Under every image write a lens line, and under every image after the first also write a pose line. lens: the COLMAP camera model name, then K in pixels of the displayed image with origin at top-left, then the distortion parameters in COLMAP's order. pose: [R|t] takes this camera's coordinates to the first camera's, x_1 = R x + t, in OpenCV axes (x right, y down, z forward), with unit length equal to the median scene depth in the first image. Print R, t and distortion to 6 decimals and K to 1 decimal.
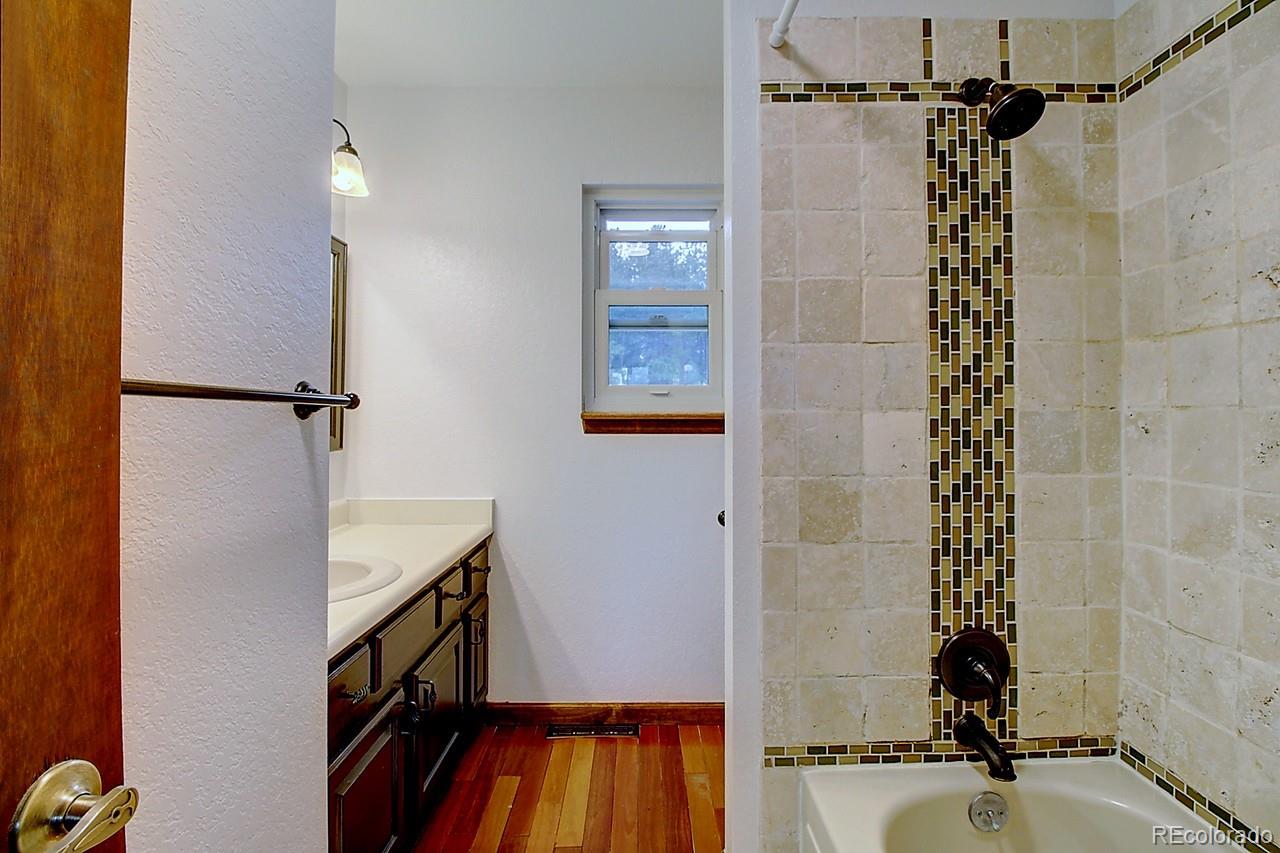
lens RADIAL K [[595.6, 0, 648.5], [0, 595.6, 413.4], [0, 0, 1]] dist [-0.011996, -0.005701]
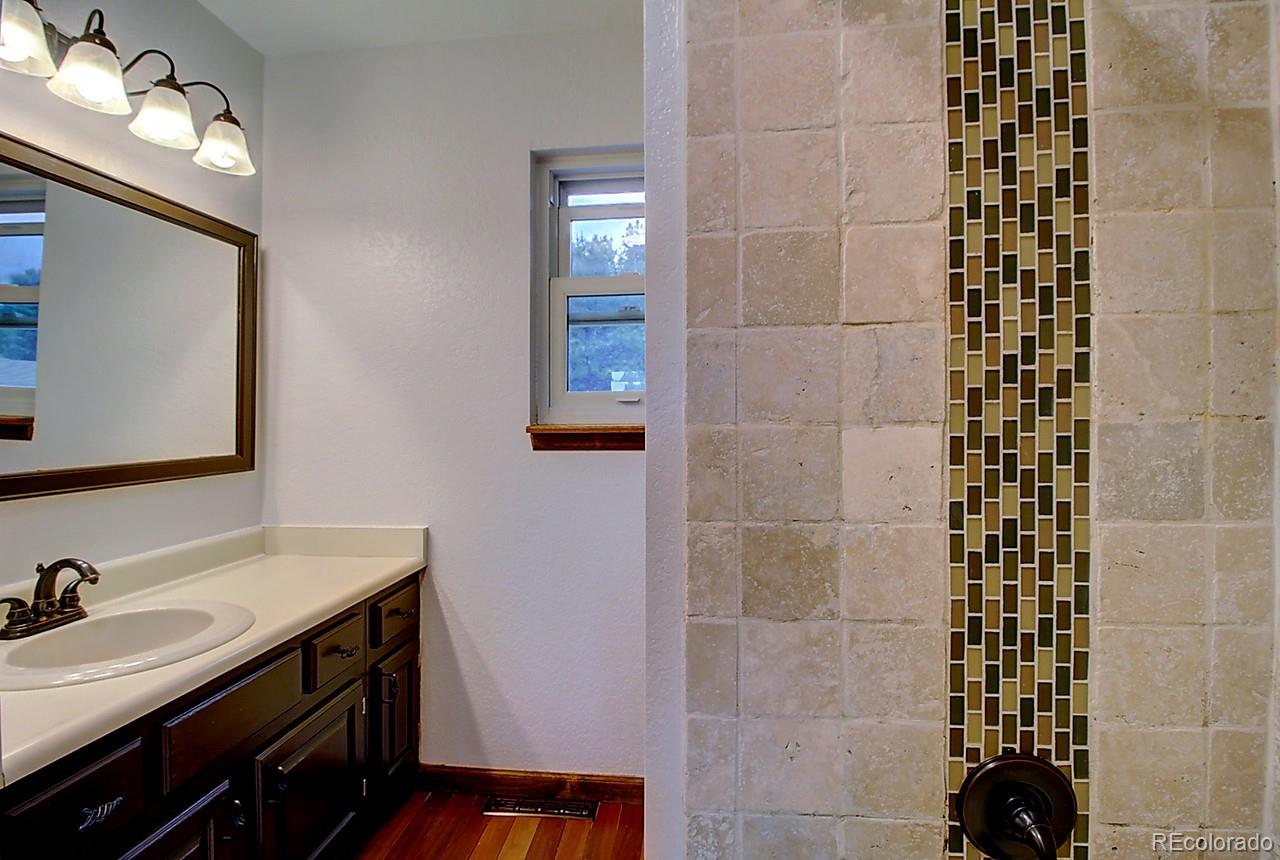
lens RADIAL K [[589.9, 0, 628.9], [0, 589.9, 430.6], [0, 0, 1]] dist [-0.013123, -0.005363]
pose [[0.988995, -0.005770, -0.147836, 0.215206], [0.008914, 0.999748, 0.020617, -0.014292], [0.147679, -0.021708, 0.988797, 0.297837]]
